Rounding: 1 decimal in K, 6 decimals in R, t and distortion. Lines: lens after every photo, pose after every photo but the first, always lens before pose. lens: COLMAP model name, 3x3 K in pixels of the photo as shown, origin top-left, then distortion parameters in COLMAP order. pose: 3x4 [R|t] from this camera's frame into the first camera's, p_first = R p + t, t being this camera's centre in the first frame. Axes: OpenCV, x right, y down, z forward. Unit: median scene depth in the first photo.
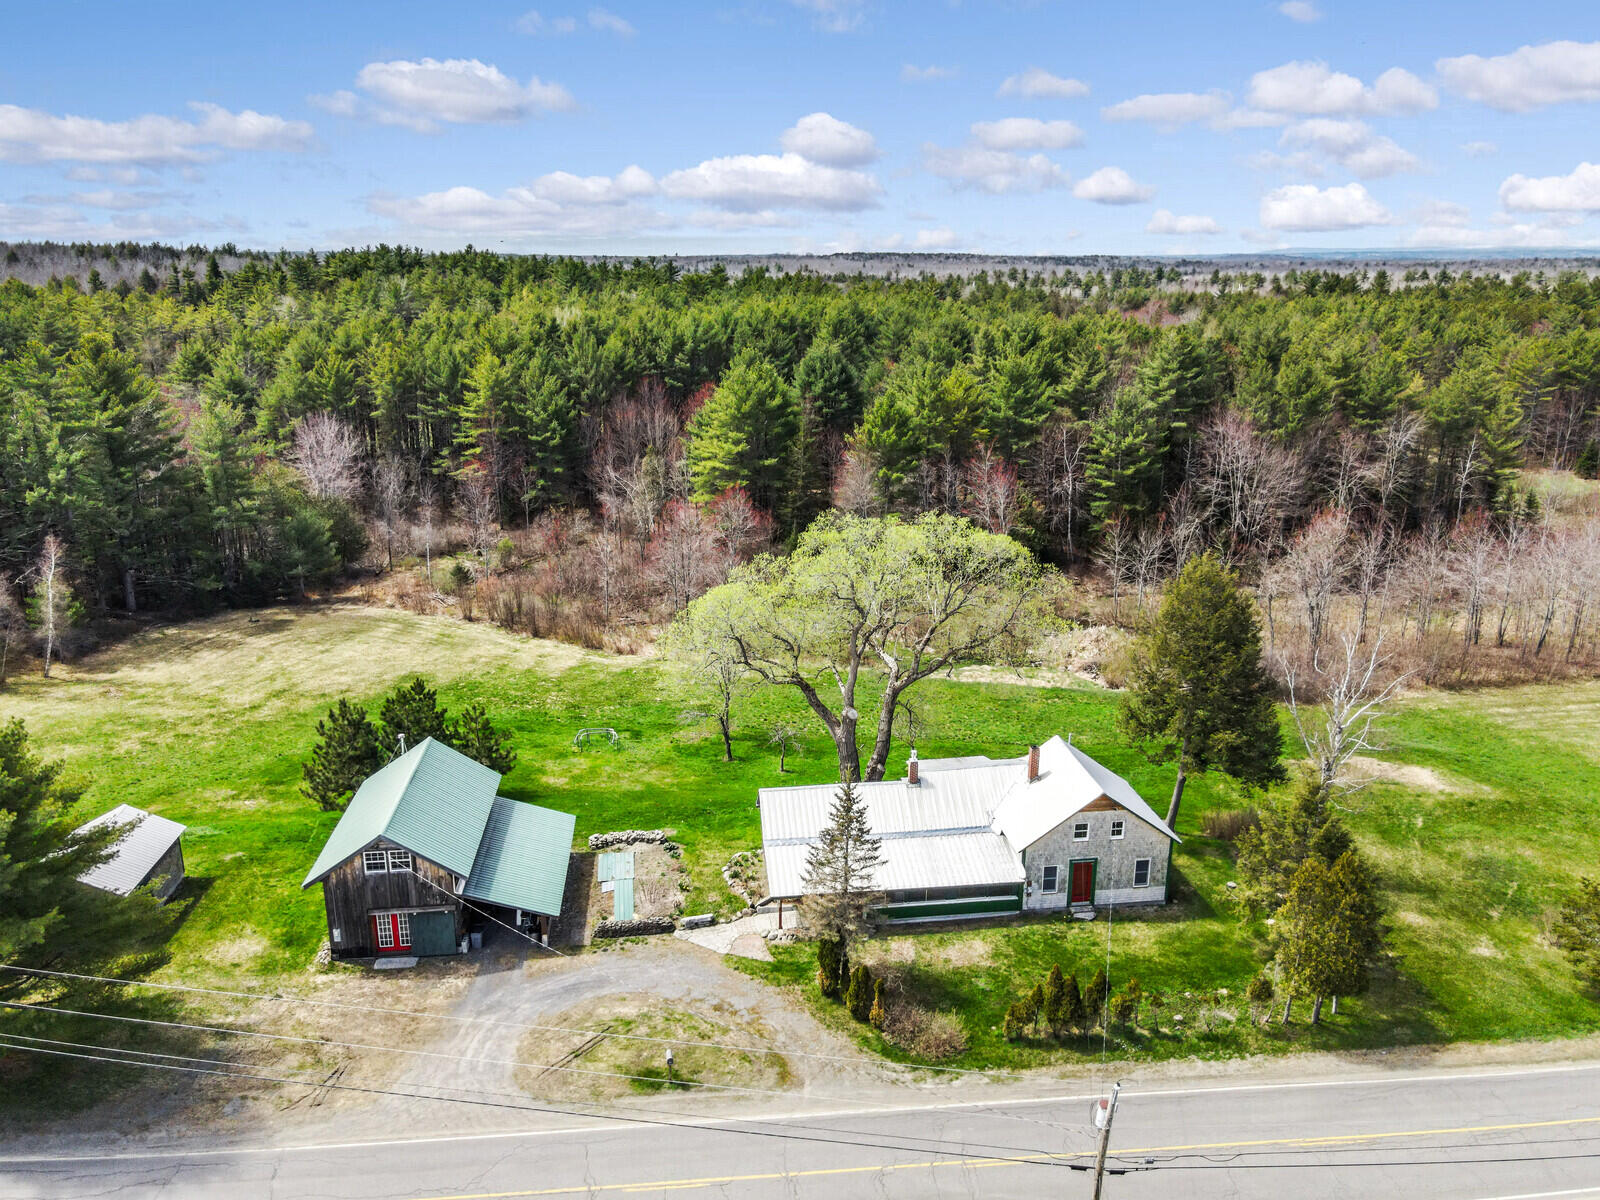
lens RADIAL K [[1154.8, 0, 800.0], [0, 1154.8, 600.0], [0, 0, 1]] dist [0.006281, 0.002478]
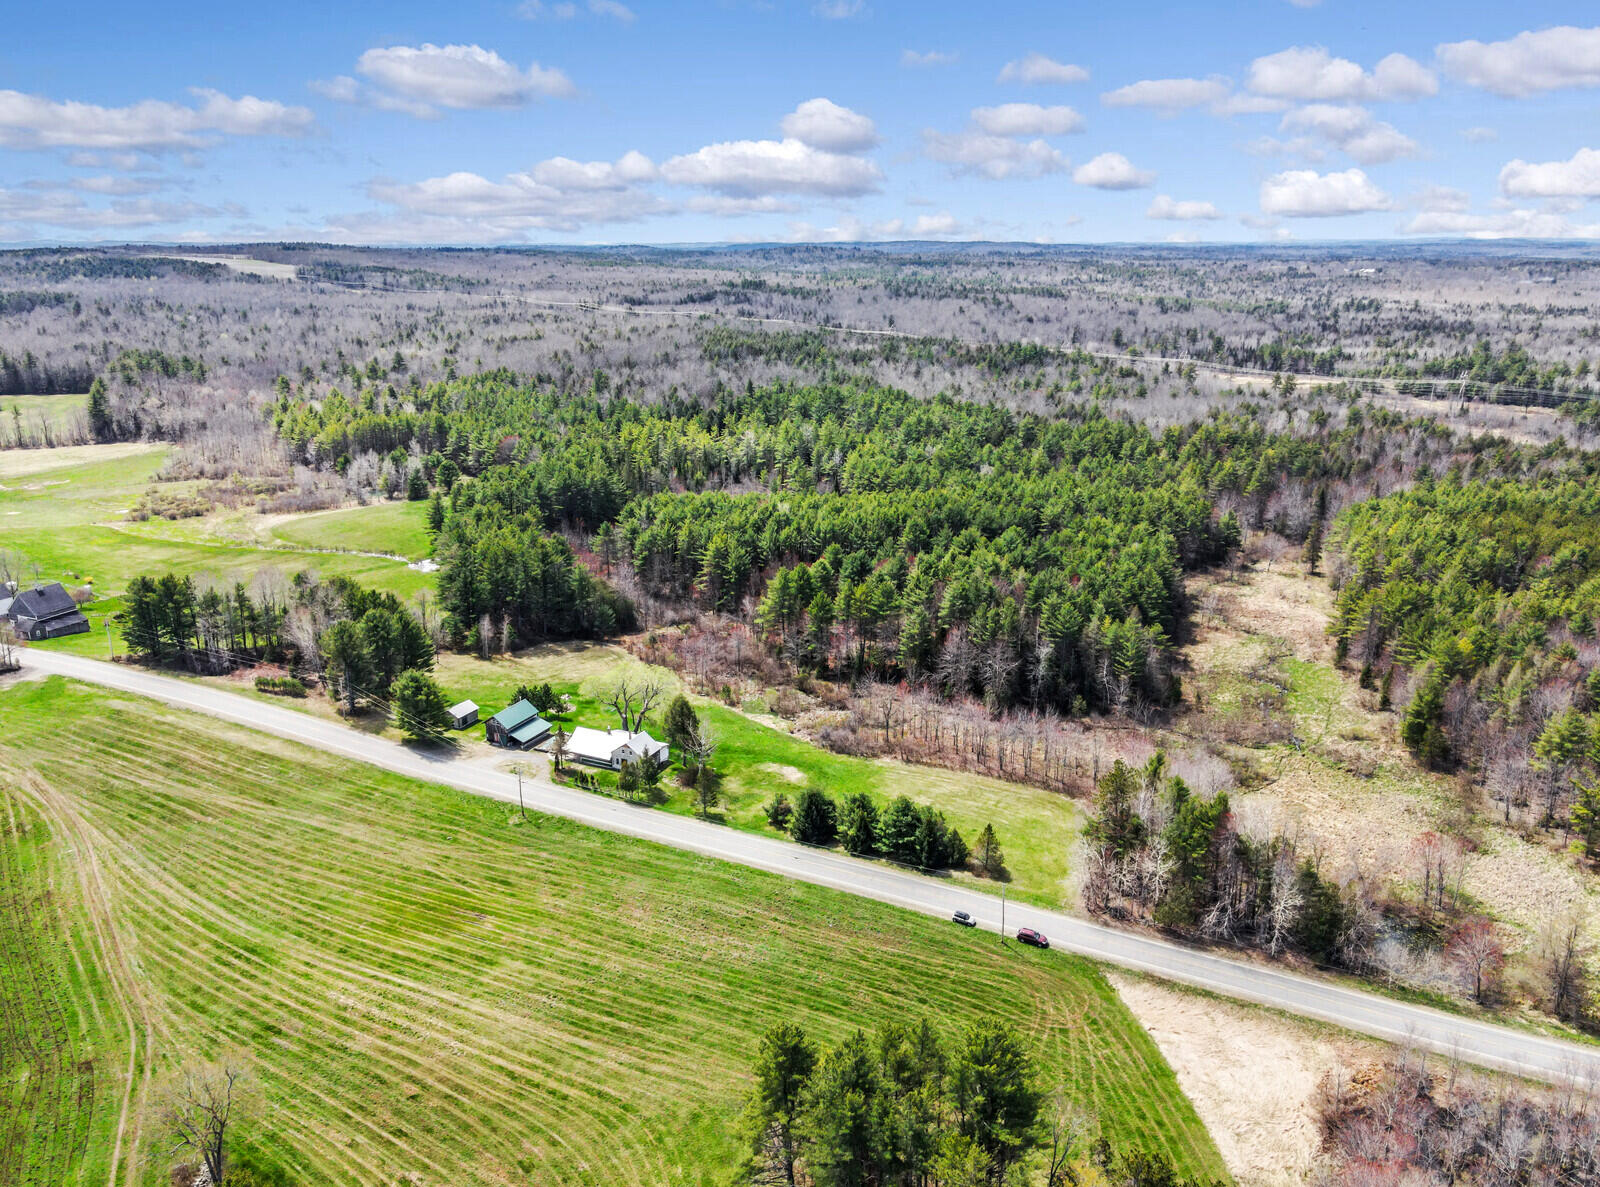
lens RADIAL K [[1172.0, 0, 800.0], [0, 1172.0, 593.5], [0, 0, 1]] dist [0.020806, 0.001942]
pose [[0.848704, 0.155703, -0.505429, 2.882029], [-0.150167, 0.987293, 0.051990, -0.693169], [0.507102, 0.031774, 0.861300, -2.394255]]
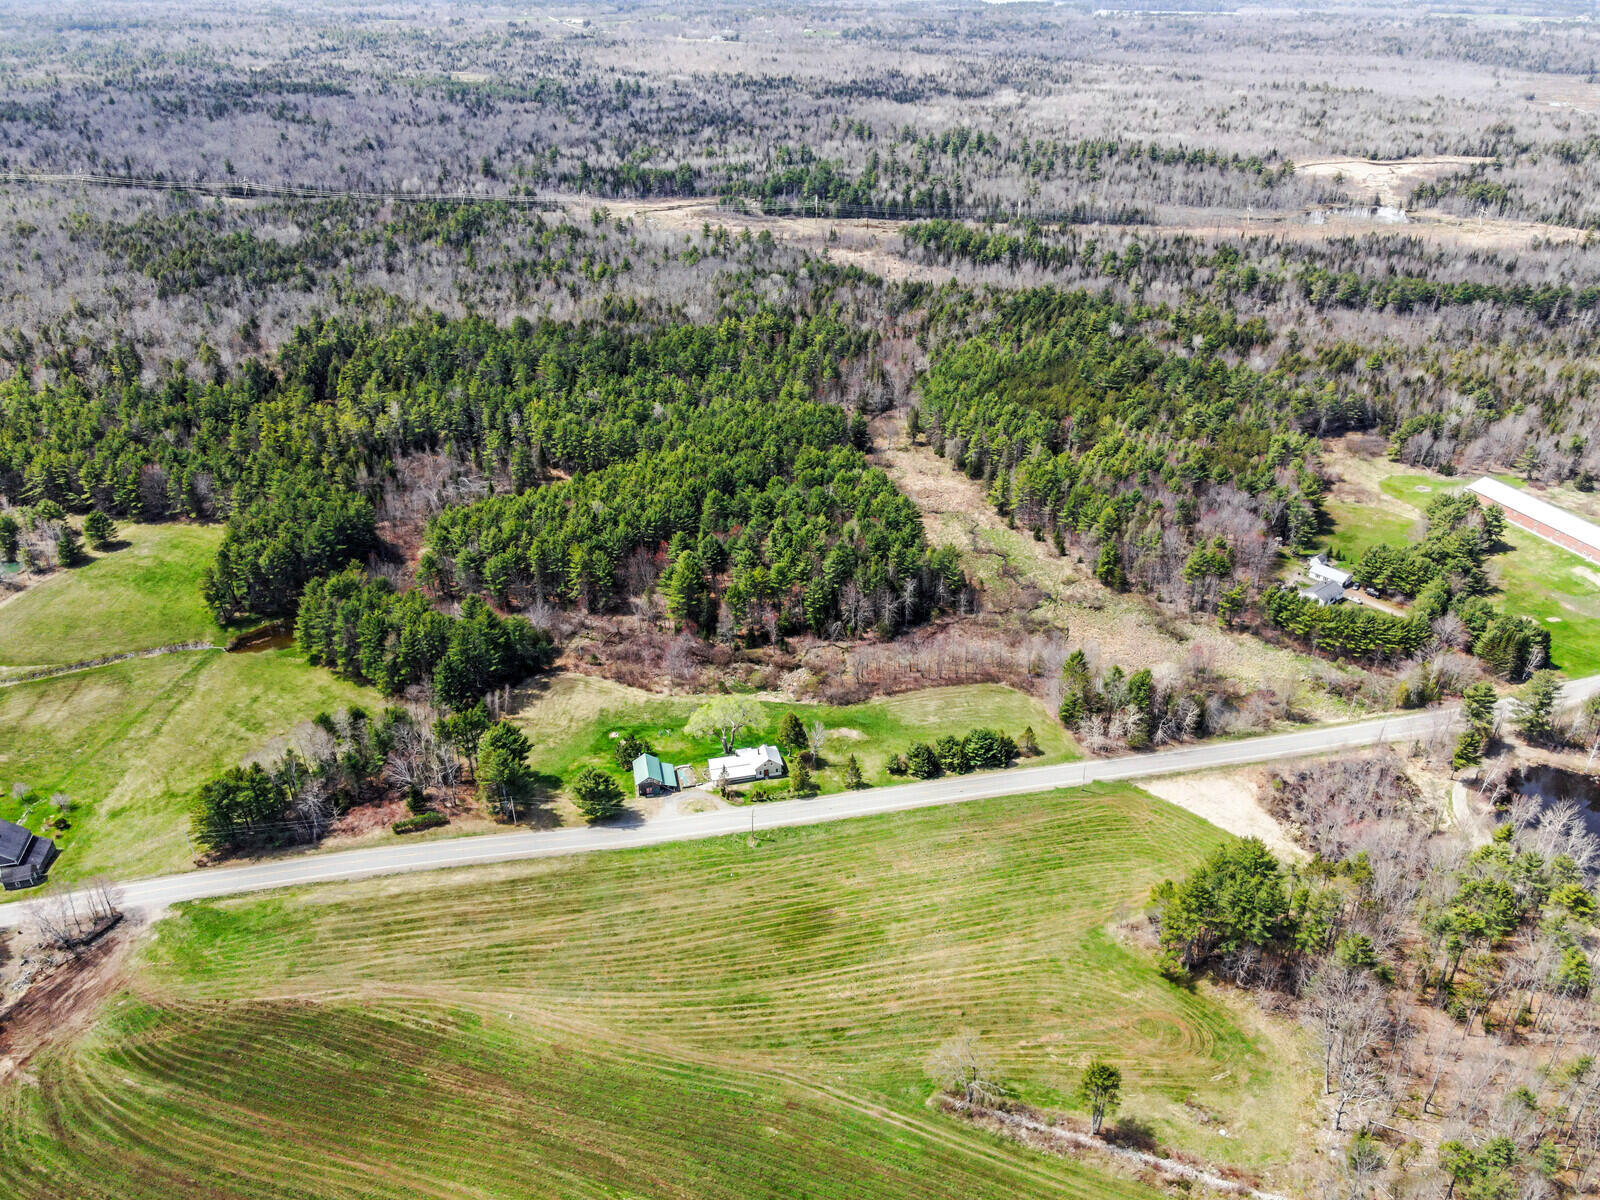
lens RADIAL K [[1154.8, 0, 800.0], [0, 1154.8, 600.0], [0, 0, 1]] dist [0.006281, 0.002478]
pose [[0.994350, -0.056319, 0.089976, -0.057638], [0.033964, 0.971887, 0.232983, -1.969397], [-0.100568, -0.228611, 0.968309, -4.483705]]
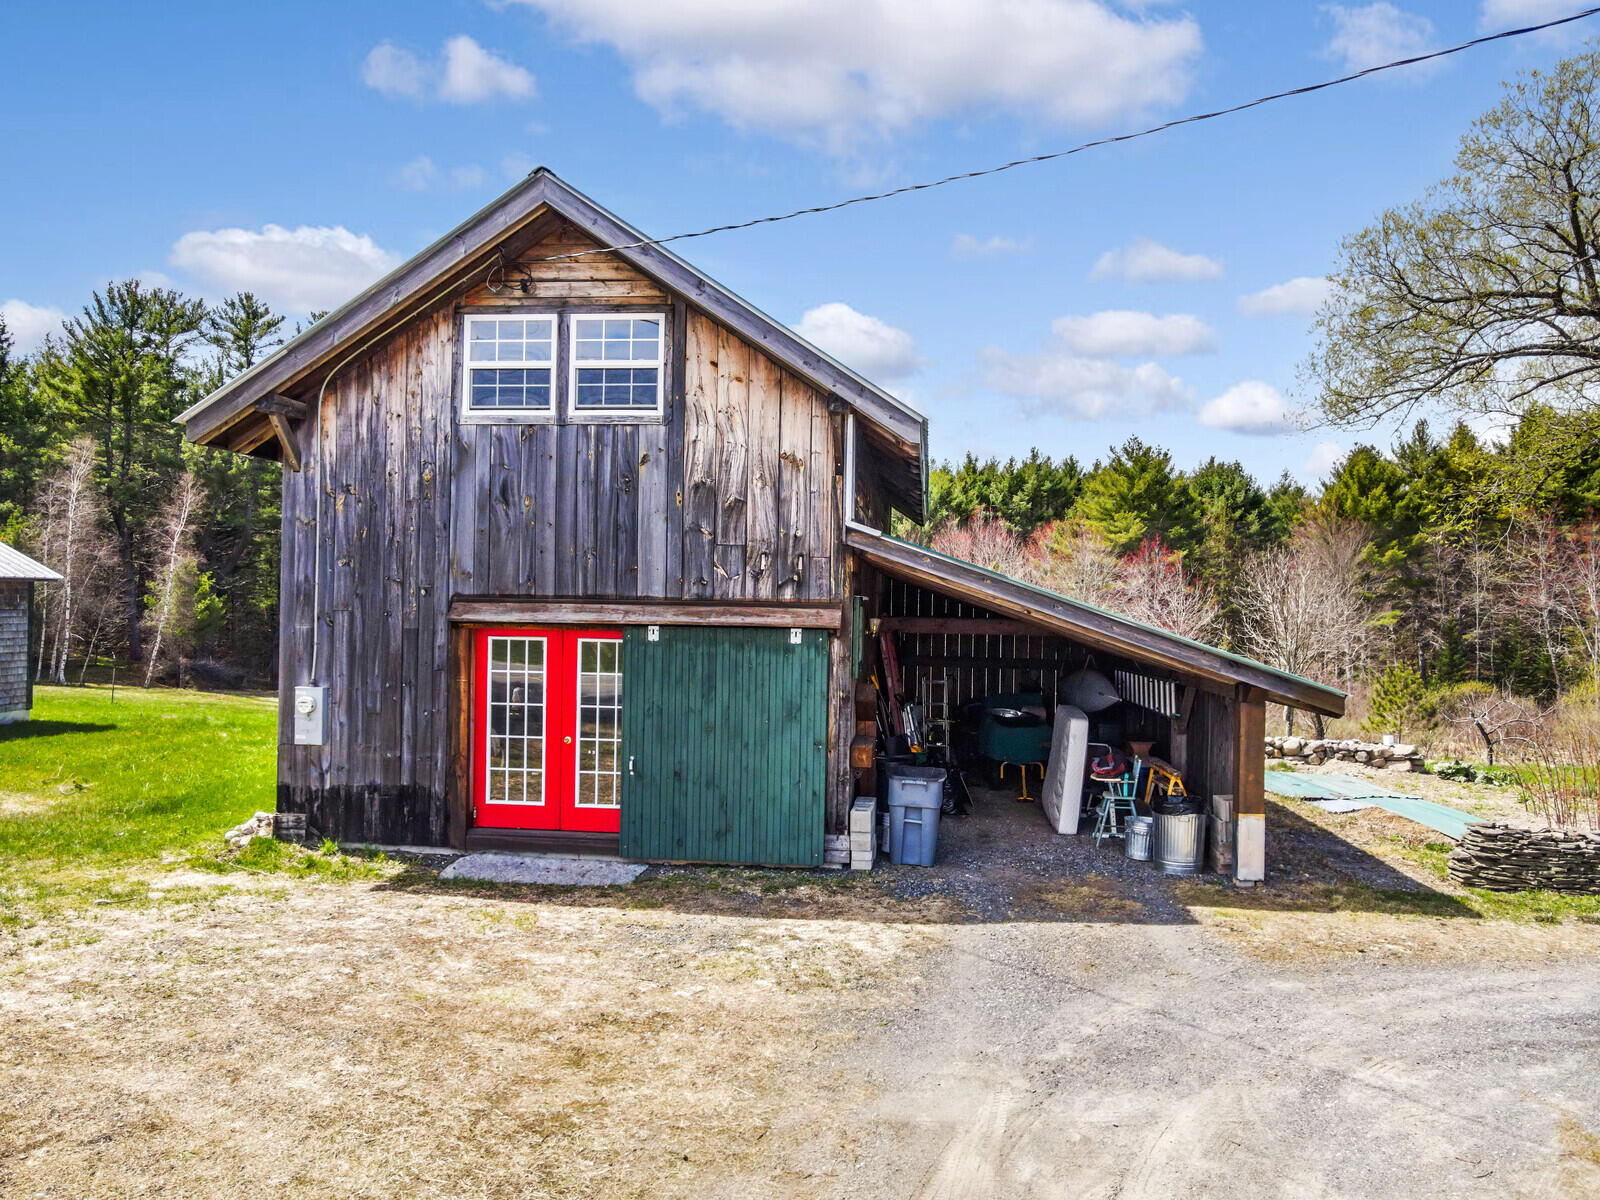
lens RADIAL K [[1154.8, 0, 800.0], [0, 1154.8, 600.0], [0, 0, 1]] dist [0.006281, 0.002478]
pose [[0.976260, 0.004501, -0.216553, -0.254524], [-0.067911, 0.955733, -0.286292, 0.317866], [0.205678, 0.294202, 0.933350, 0.786296]]
